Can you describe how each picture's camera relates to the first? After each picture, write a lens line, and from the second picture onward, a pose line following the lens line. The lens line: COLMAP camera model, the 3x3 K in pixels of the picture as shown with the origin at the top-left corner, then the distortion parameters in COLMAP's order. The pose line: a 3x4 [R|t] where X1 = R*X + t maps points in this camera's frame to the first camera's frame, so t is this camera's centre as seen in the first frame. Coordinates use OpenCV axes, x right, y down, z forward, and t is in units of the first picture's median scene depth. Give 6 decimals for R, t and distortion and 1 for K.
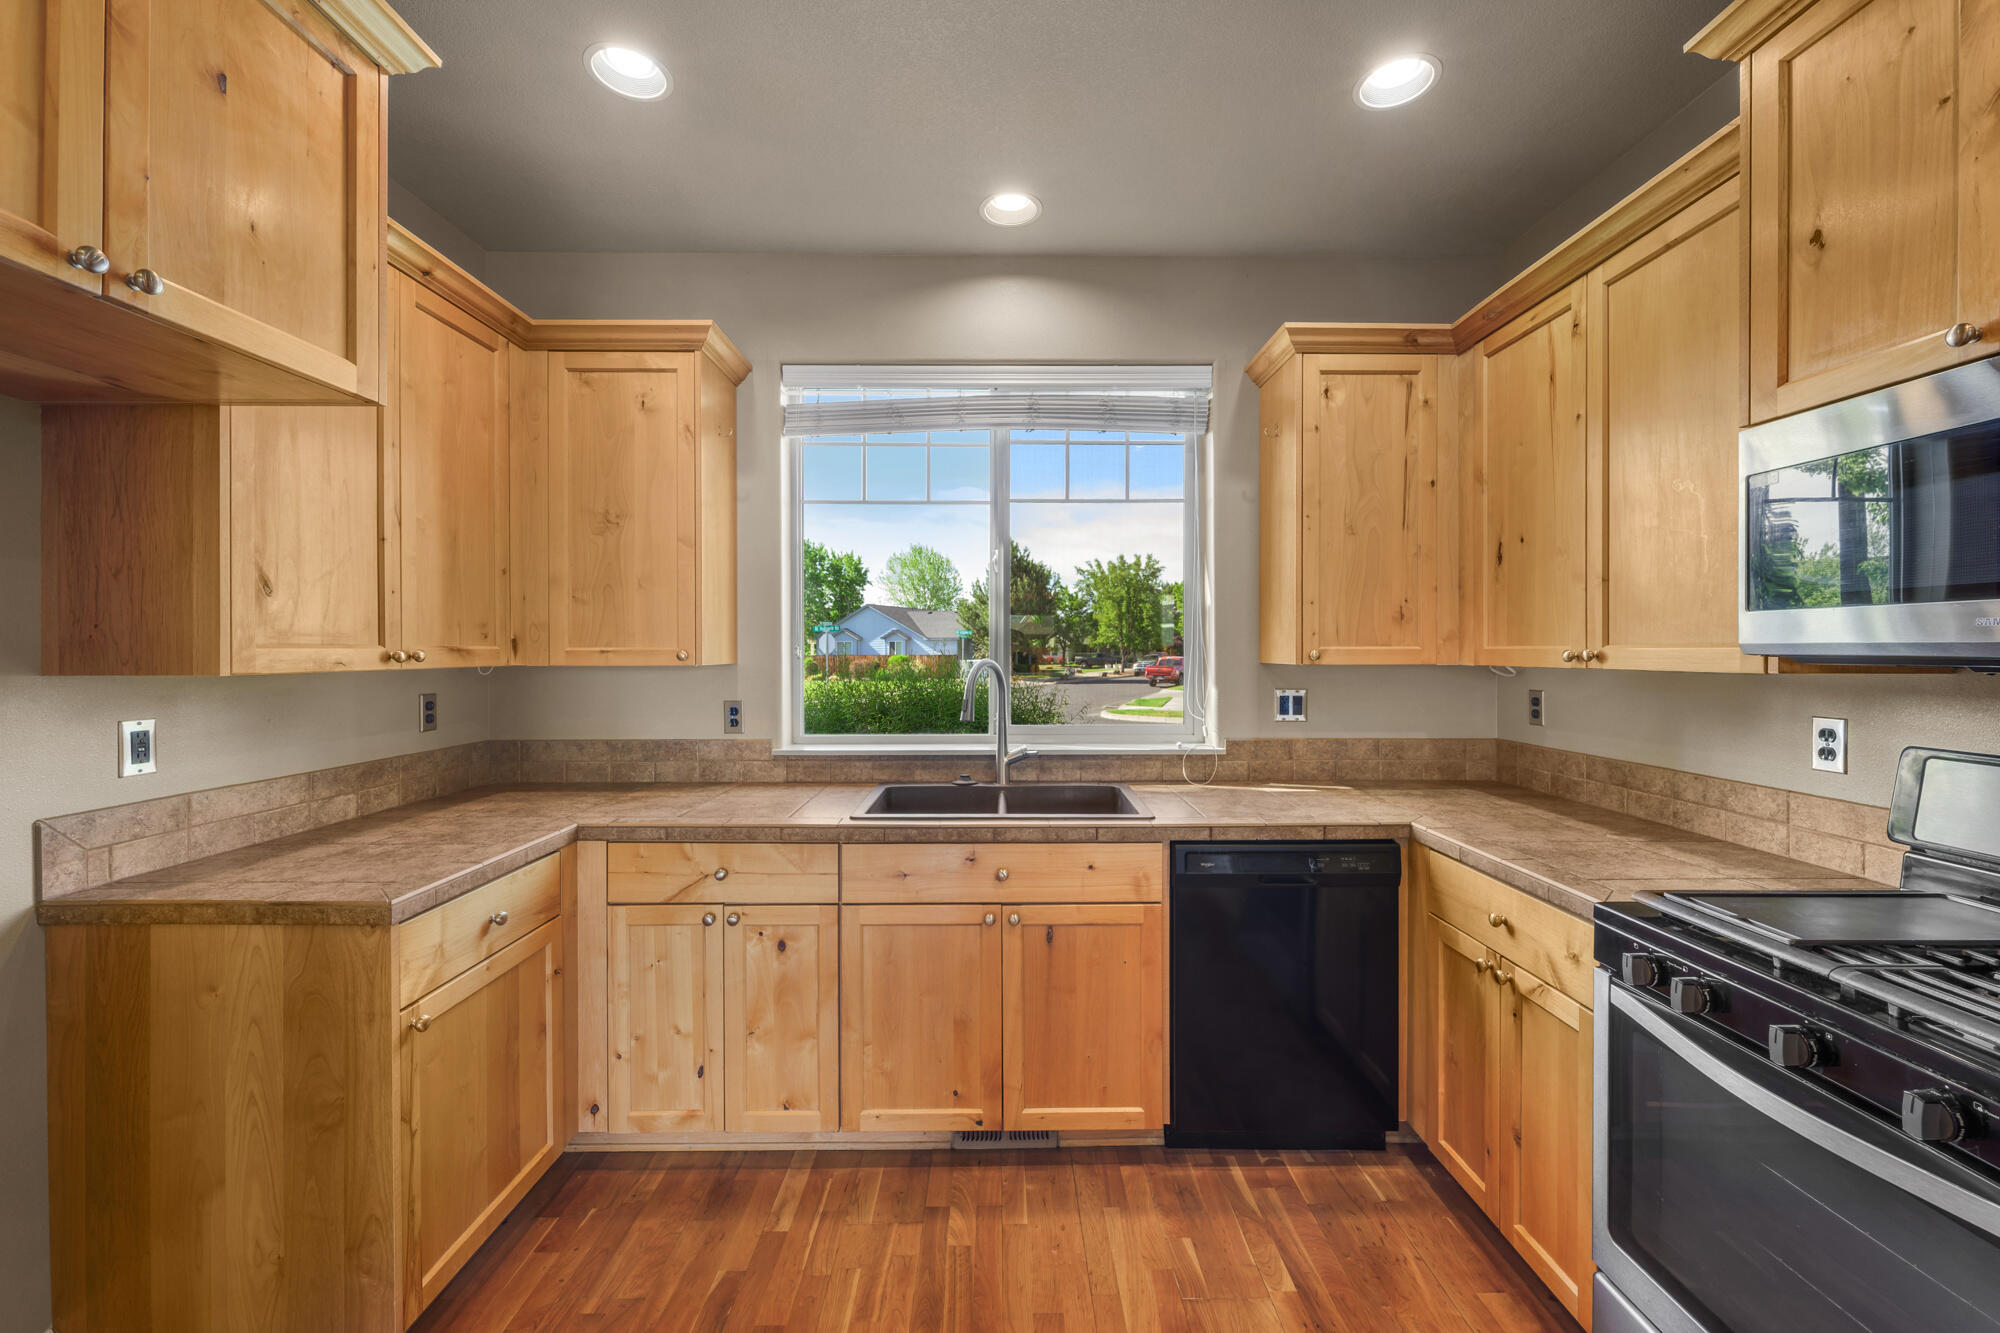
lens RADIAL K [[791.2, 0, 1002.1], [0, 791.2, 652.8], [0, 0, 1]] dist [-0.000708, -0.000525]
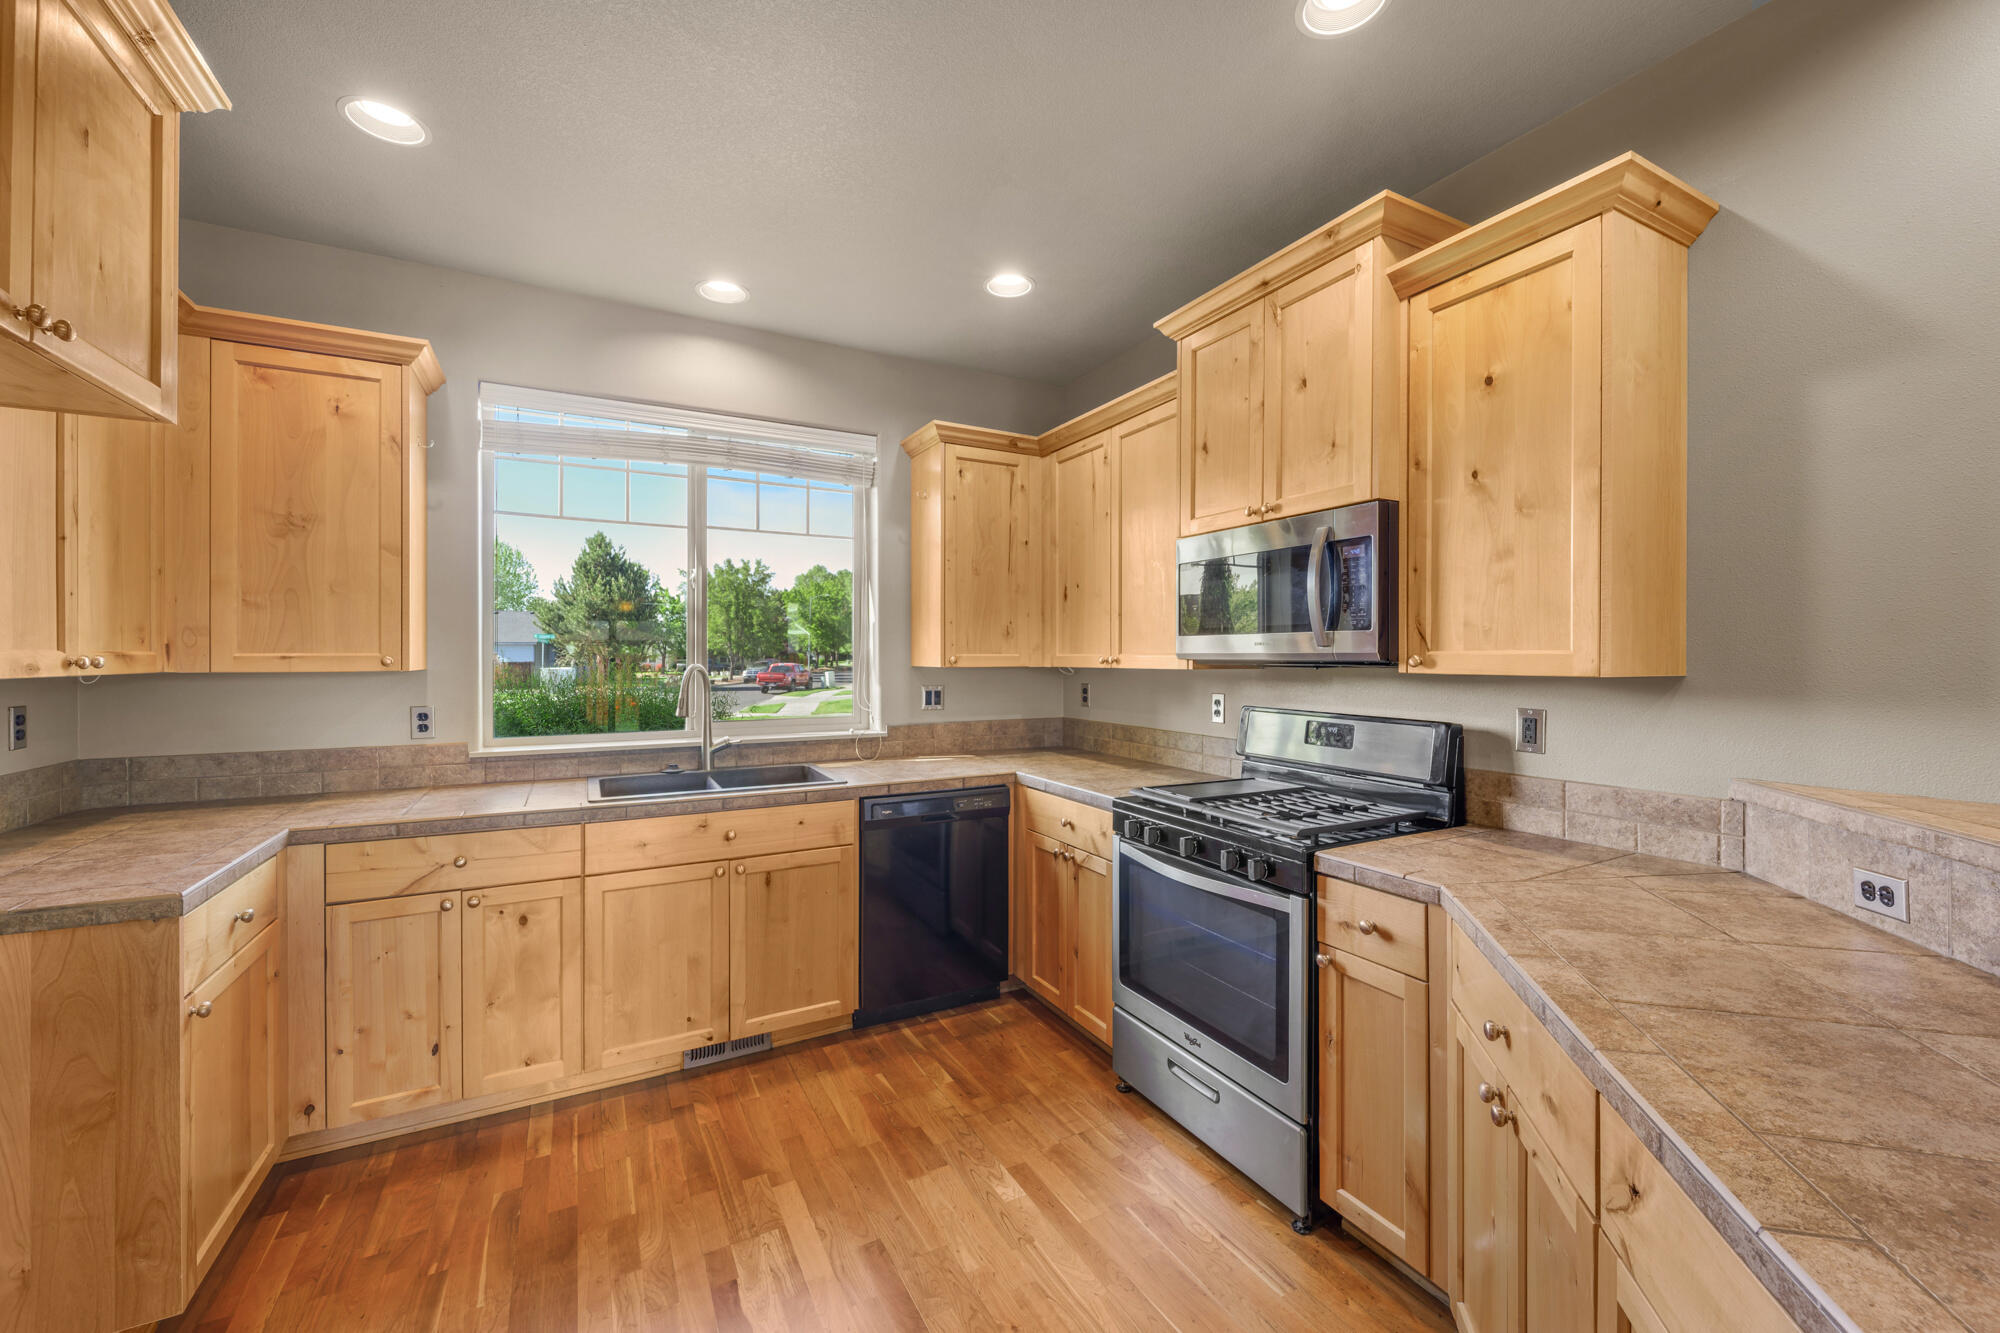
lens RADIAL K [[782.4, 0, 998.5], [0, 782.4, 658.3], [0, 0, 1]] dist [-0.001831, -0.000451]
pose [[0.885569, 0.000176, 0.464507, -0.198312], [0.000519, 0.999999, -0.001368, 0.001464], [-0.464507, 0.001452, 0.885568, -0.294322]]
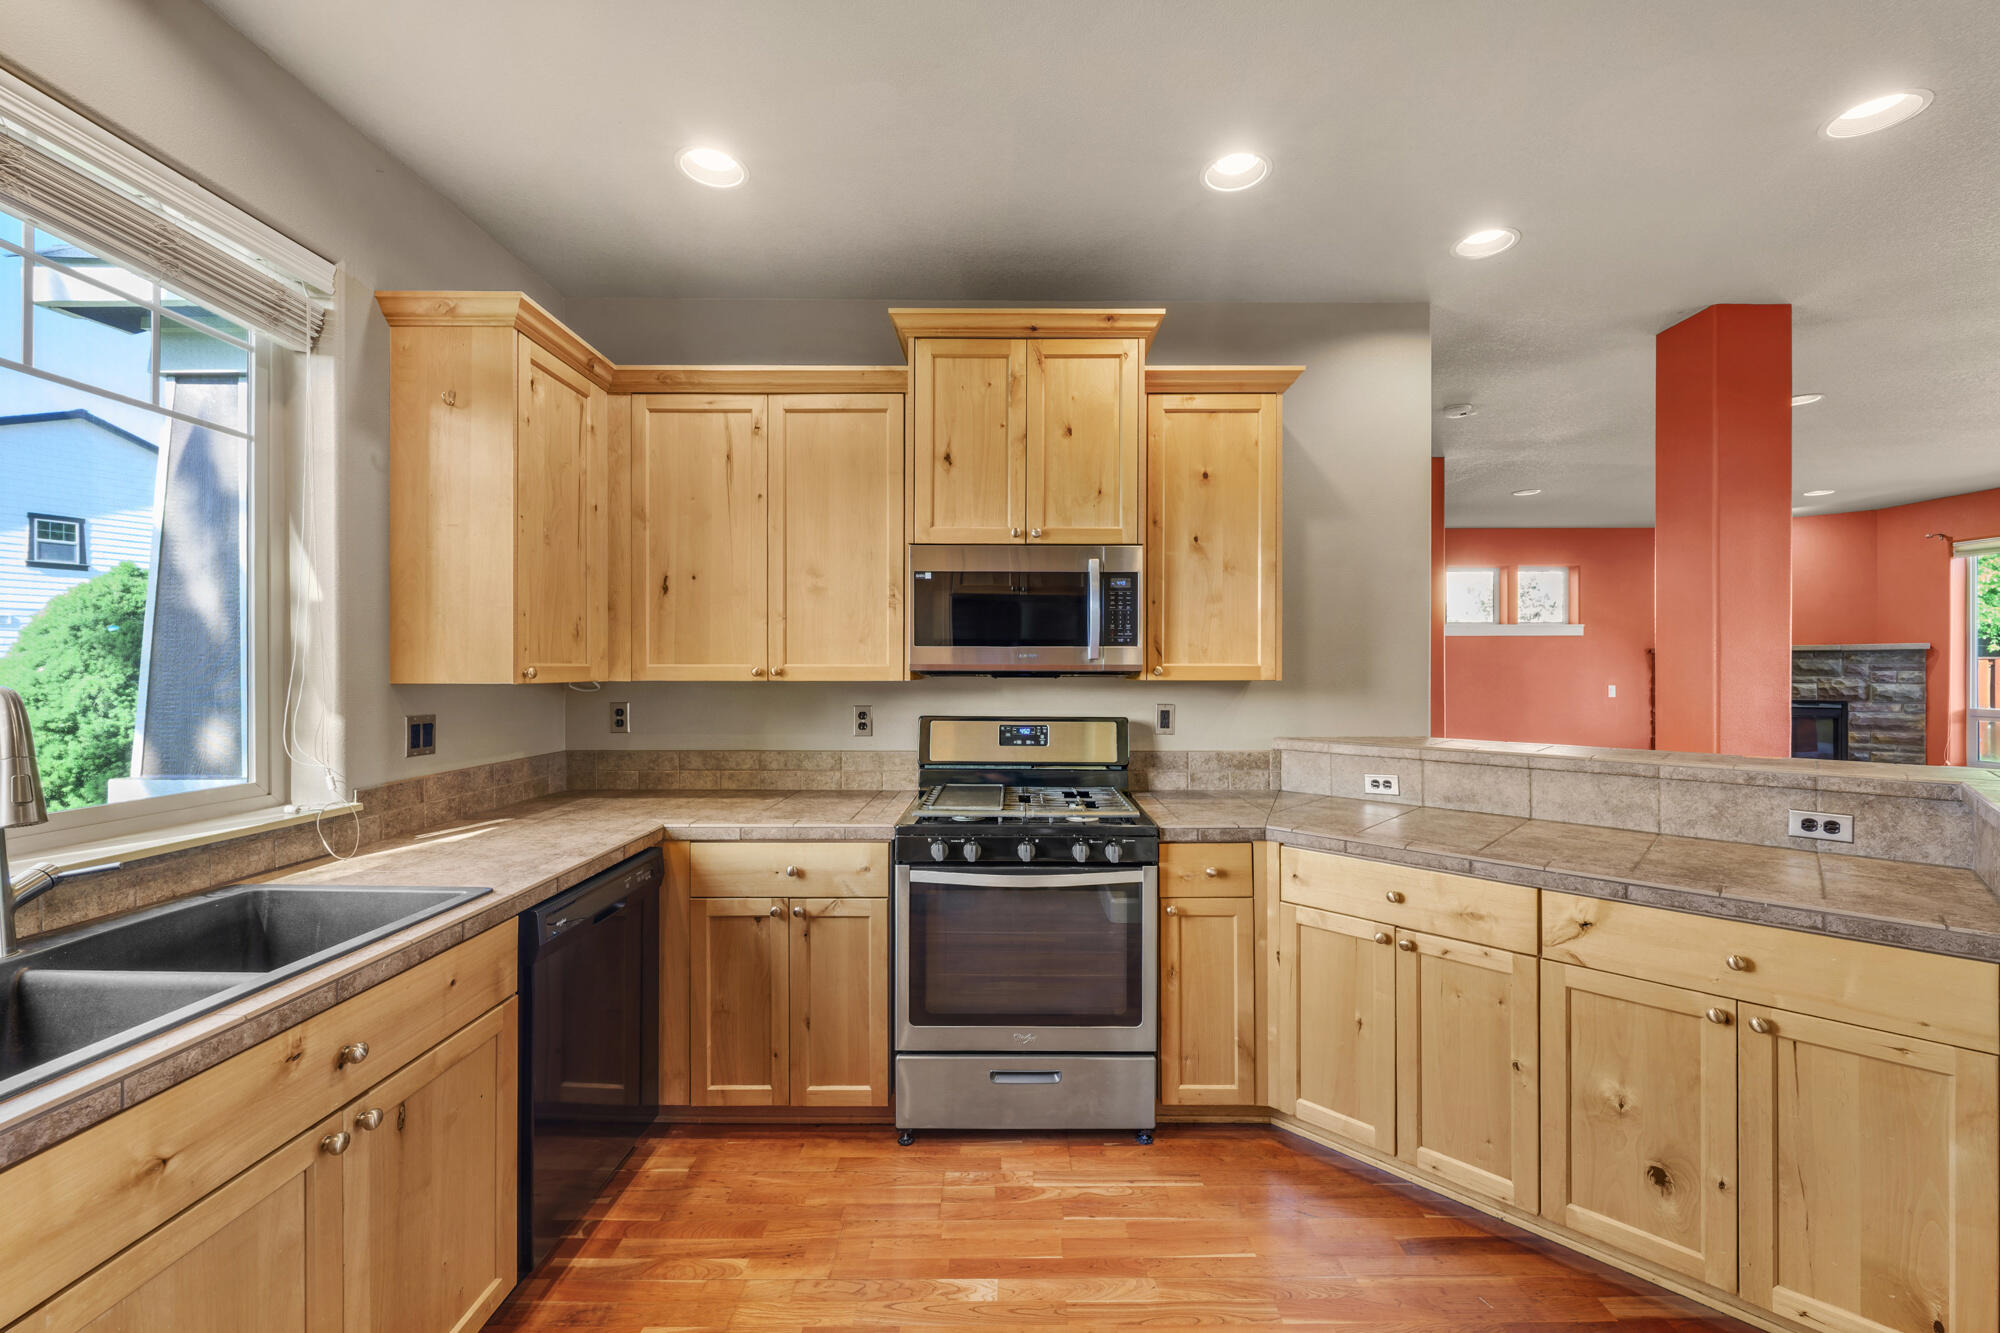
lens RADIAL K [[796.3, 0, 1008.5], [0, 796.3, 667.9], [0, 0, 1]] dist [-0.003660, -0.000490]
pose [[0.004792, 0.001383, 0.999988, -0.575722], [0.002471, 0.999996, -0.001395, 0.000051], [-0.999985, 0.002477, 0.004789, 0.513789]]
